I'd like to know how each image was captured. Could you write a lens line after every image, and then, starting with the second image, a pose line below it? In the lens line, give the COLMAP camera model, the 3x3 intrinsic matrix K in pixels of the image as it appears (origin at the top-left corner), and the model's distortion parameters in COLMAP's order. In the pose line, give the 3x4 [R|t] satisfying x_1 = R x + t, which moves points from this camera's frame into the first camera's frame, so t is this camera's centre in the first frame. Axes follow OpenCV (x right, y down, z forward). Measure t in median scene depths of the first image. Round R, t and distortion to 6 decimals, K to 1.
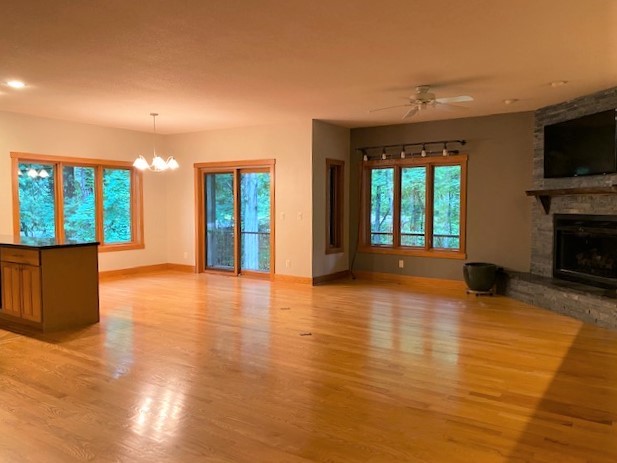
lens RADIAL K [[485.5, 0, 308.5], [0, 485.5, 231.5], [0, 0, 1]] dist [0.007809, -0.001758]
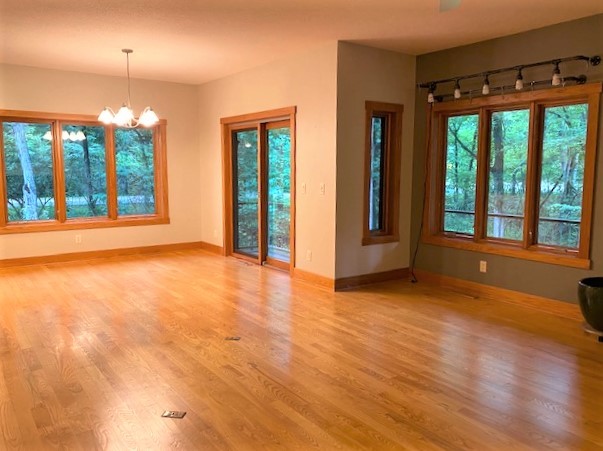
lens RADIAL K [[485.6, 0, 301.5], [0, 485.6, 225.5], [0, 0, 1]] dist [-0.005789, -0.010643]
pose [[0.937446, 0.042347, -0.345545, 0.176615], [-0.021459, 0.997716, 0.064053, -0.020712], [0.347468, -0.052631, 0.936214, 0.313587]]
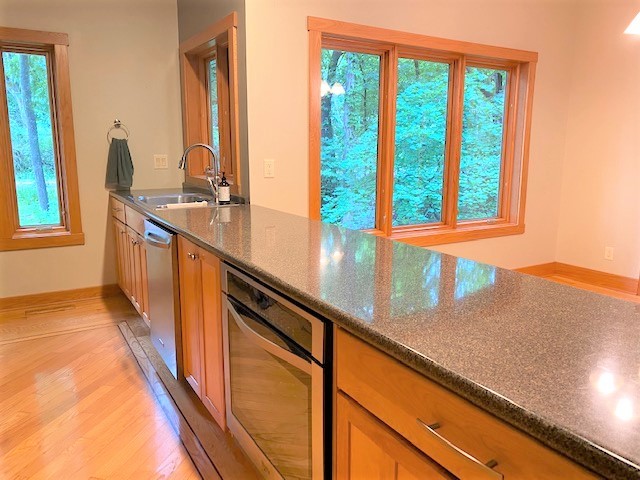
lens RADIAL K [[503.6, 0, 320.0], [0, 503.6, 240.0], [0, 0, 1]] dist [0.007809, -0.001758]
pose [[0.904256, 0.082383, -0.418967, -0.328406], [-0.029300, 0.990870, 0.131600, -0.021030], [0.425984, -0.106724, 0.898414, 0.478586]]
